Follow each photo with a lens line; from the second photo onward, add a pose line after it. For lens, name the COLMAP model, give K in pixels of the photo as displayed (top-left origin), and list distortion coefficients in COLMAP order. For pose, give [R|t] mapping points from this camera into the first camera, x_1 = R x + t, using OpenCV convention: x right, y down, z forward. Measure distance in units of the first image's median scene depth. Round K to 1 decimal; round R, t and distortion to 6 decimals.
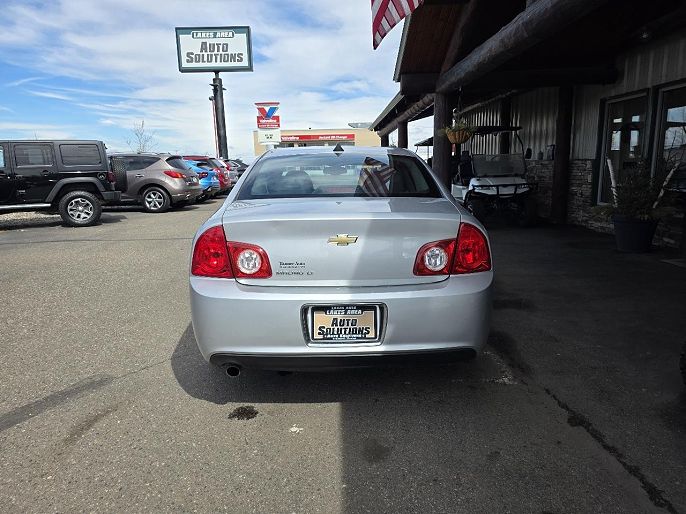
lens RADIAL K [[465.9, 0, 350.7], [0, 465.9, 258.3], [0, 0, 1]] dist [0.044012, -0.048586]
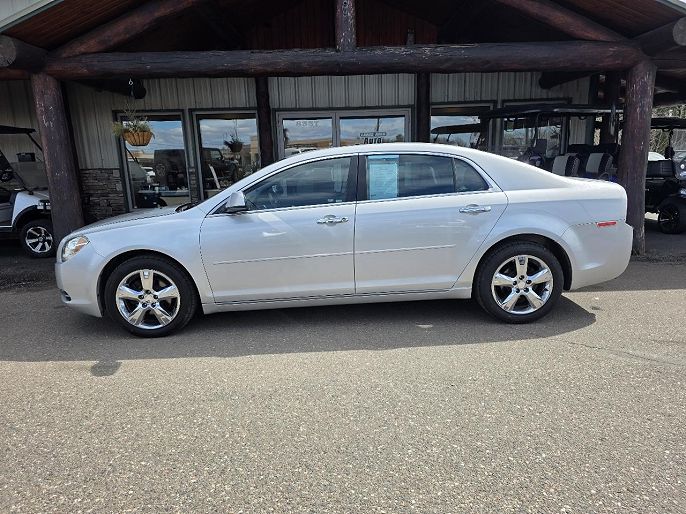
lens RADIAL K [[465.9, 0, 350.7], [0, 465.9, 258.3], [0, 0, 1]] dist [0.044012, -0.048586]
pose [[-0.025499, -0.181814, 0.983002, -1.546684], [0.223077, 0.957492, 0.182882, -0.279648], [-0.974467, 0.223949, 0.016143, 1.534684]]
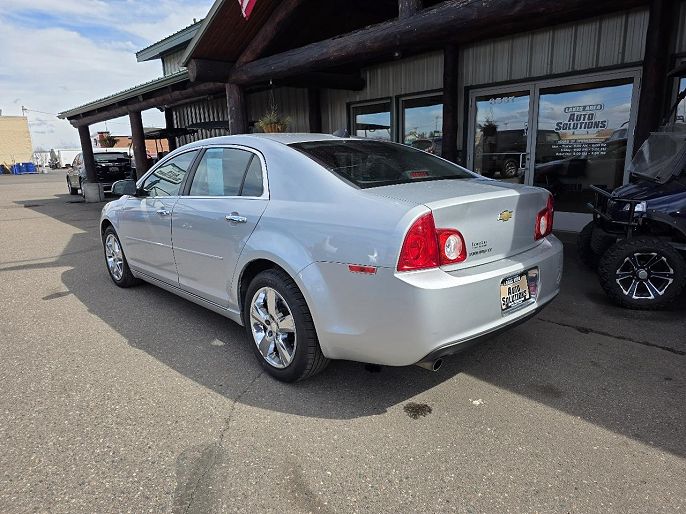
lens RADIAL K [[465.9, 0, 350.7], [0, 465.9, 258.3], [0, 0, 1]] dist [0.044012, -0.048586]
pose [[0.749722, -0.144365, 0.645814, -0.791219], [0.140298, 0.988405, 0.058077, -0.044328], [-0.646710, 0.047065, 0.761283, 0.303198]]
